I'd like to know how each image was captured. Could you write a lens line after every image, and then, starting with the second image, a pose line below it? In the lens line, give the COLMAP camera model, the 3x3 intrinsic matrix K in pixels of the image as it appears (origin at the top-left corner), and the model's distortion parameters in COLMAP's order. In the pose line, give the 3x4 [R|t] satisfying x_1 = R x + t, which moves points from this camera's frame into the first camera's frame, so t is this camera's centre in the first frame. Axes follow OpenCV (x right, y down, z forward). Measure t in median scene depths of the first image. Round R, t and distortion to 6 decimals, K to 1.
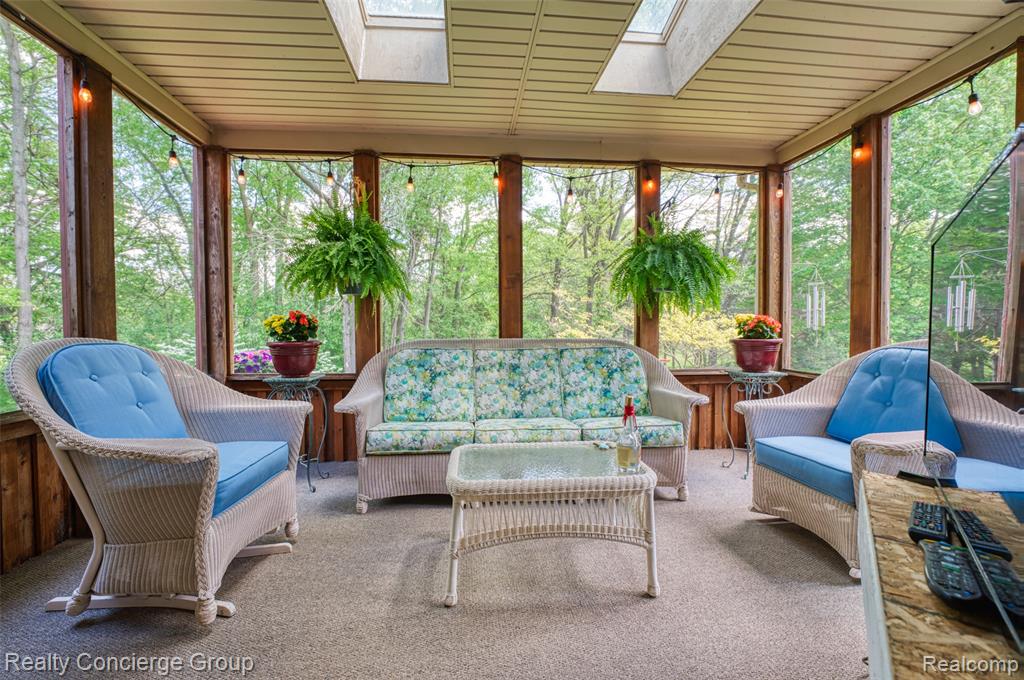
lens RADIAL K [[421.4, 0, 505.2], [0, 421.4, 341.0], [0, 0, 1]] dist [-0.016503, -0.000219]
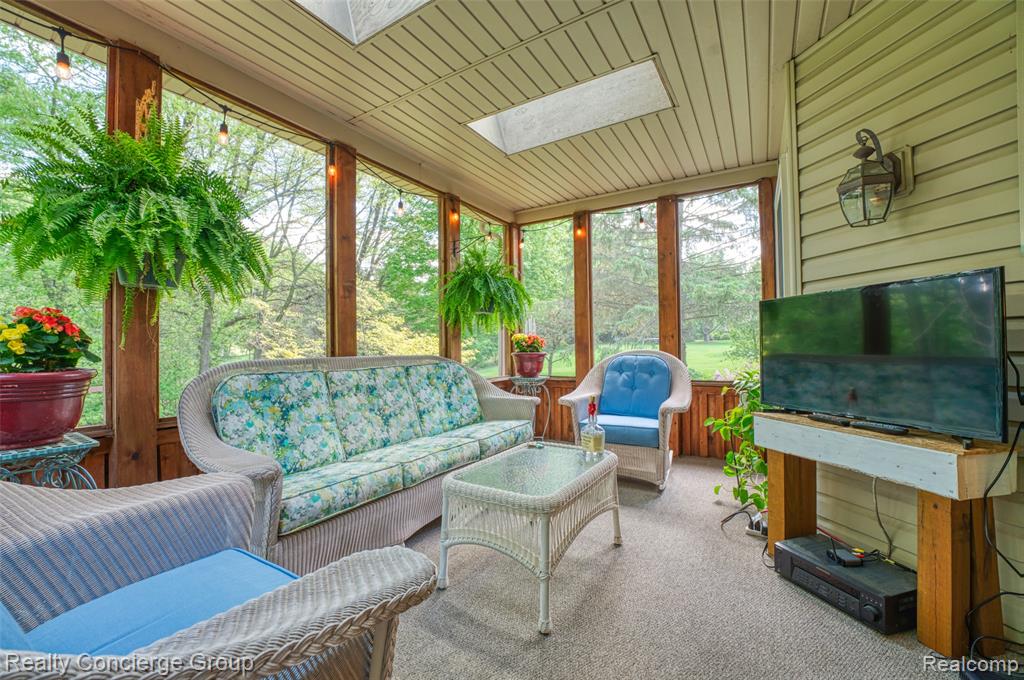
lens RADIAL K [[421.4, 0, 506.6], [0, 421.4, 339.4], [0, 0, 1]] dist [-0.016503, -0.000219]
pose [[0.598857, 0.009234, 0.800803, -0.515030], [0.031507, 0.998888, -0.035079, -0.001394], [-0.800236, 0.046238, 0.597900, 0.256904]]
